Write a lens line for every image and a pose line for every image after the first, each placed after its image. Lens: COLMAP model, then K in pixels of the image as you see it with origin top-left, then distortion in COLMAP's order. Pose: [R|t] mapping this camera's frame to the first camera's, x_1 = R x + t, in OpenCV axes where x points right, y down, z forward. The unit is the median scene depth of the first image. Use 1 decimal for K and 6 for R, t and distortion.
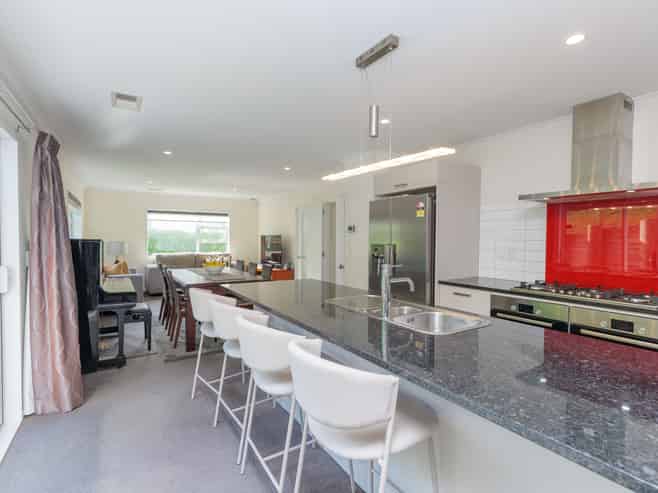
lens RADIAL K [[331.6, 0, 329.0], [0, 331.6, 246.5], [0, 0, 1]] dist [0.000336, -0.000651]
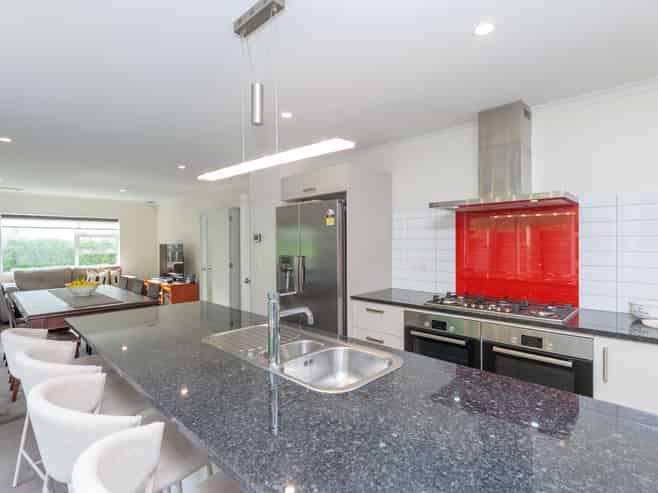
lens RADIAL K [[331.6, 0, 329.0], [0, 331.6, 246.5], [0, 0, 1]] dist [0.000336, -0.000651]
pose [[0.973530, -0.015901, 0.228006, 0.069952], [0.018936, 0.999759, -0.011131, -0.023067], [-0.227774, 0.015154, 0.973596, 0.133740]]
